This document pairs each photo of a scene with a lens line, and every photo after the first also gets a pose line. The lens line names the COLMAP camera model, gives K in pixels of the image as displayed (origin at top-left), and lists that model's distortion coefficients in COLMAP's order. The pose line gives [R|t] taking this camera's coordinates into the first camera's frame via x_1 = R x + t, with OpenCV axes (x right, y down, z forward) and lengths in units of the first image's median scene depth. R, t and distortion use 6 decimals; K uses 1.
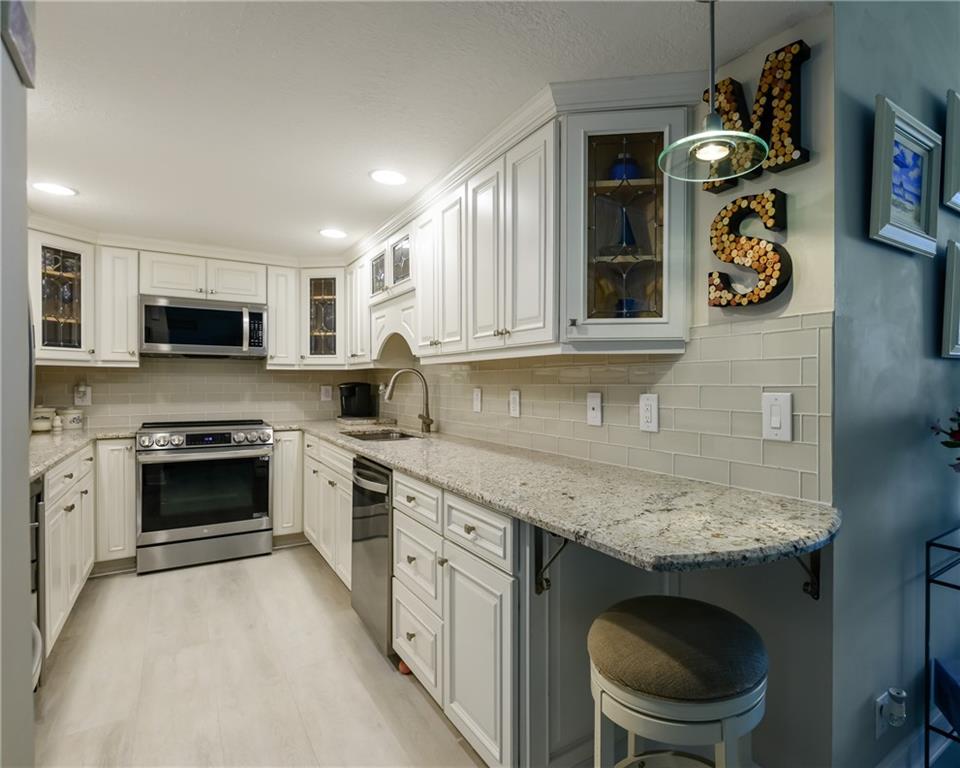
lens RADIAL K [[502.3, 0, 482.7], [0, 502.3, 385.8], [0, 0, 1]] dist [-0.000425, 0.000573]
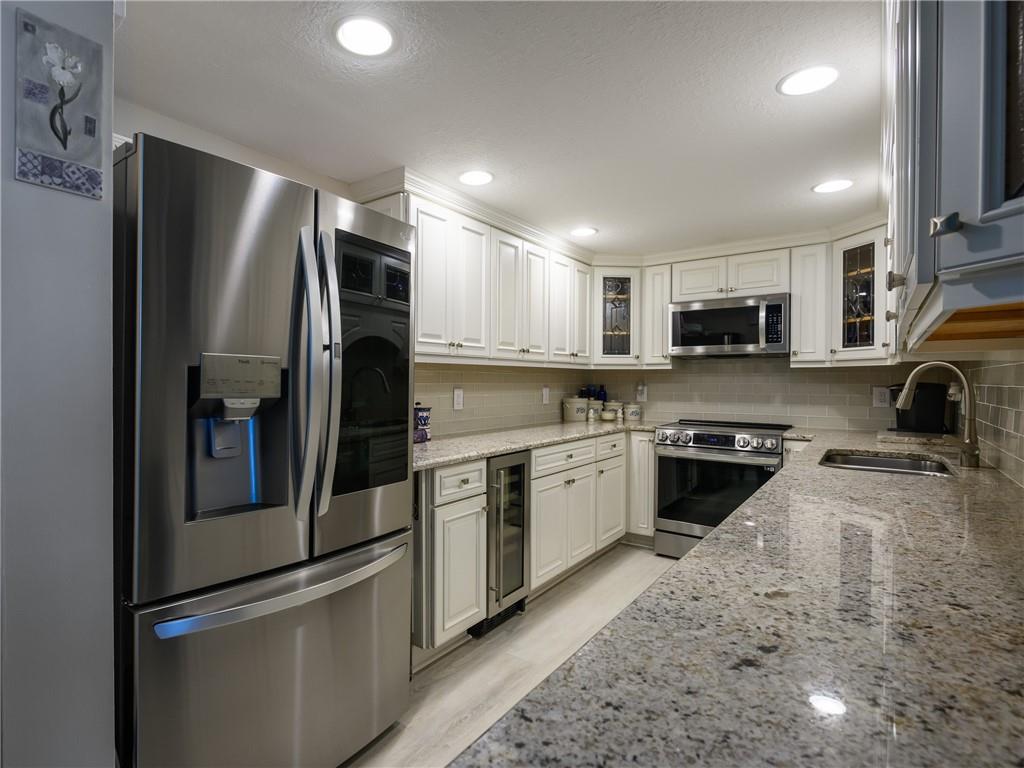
lens RADIAL K [[492.0, 0, 516.1], [0, 492.0, 382.0], [0, 0, 1]] dist [-0.005660, -0.000625]
pose [[0.404027, -0.000651, -0.914747, 0.164882], [-0.007582, 0.999963, -0.004061, -0.001118], [0.914716, 0.008576, 0.404007, 0.235565]]
